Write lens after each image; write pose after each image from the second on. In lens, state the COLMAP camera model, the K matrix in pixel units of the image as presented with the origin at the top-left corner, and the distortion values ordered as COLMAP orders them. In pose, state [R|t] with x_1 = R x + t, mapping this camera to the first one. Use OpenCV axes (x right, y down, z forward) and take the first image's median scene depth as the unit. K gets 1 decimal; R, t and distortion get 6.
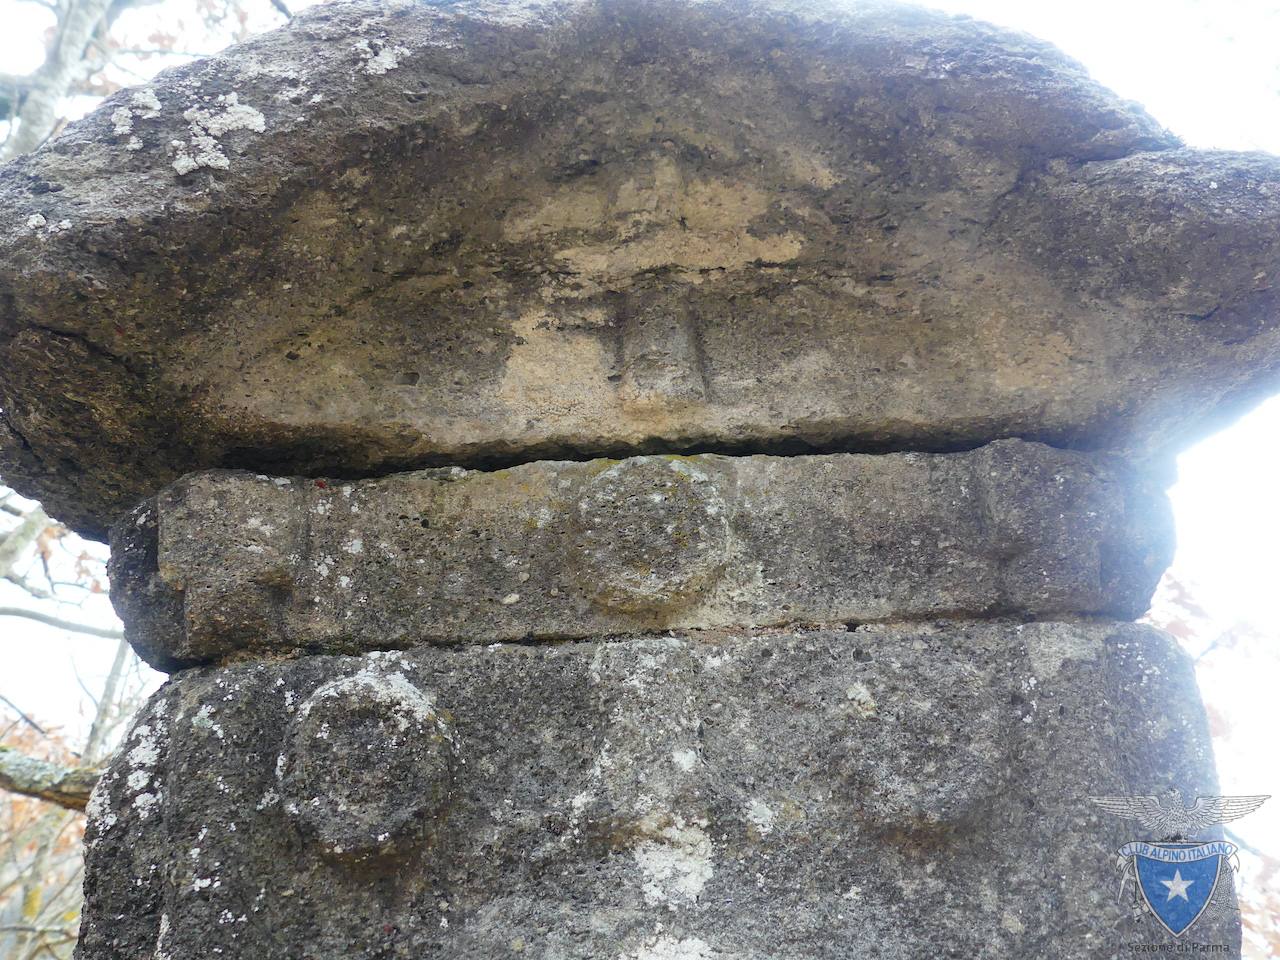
lens RADIAL K [[1230.7, 0, 650.6], [0, 1230.7, 479.7], [0, 0, 1]] dist [-0.033274, 0.000000]
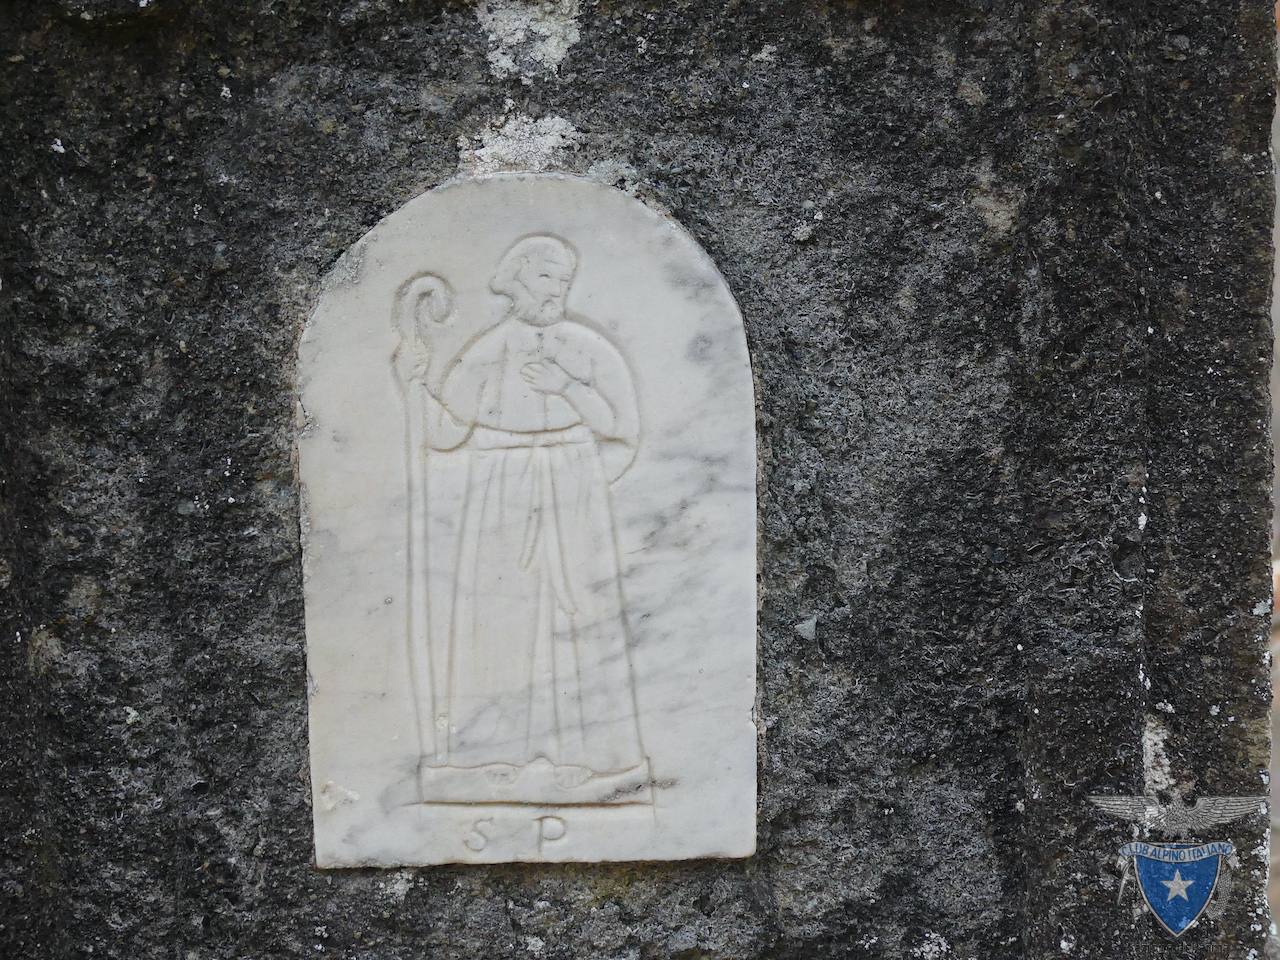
lens RADIAL K [[4569.9, 0, 642.5], [0, 4569.9, 481.5], [0, 0, 1]] dist [0.035205, 0.000000]
pose [[0.999238, -0.004169, 0.038820, -0.021481], [-0.019554, 0.807175, 0.589989, -1.128043], [-0.033794, -0.590298, 0.806478, -1.448365]]
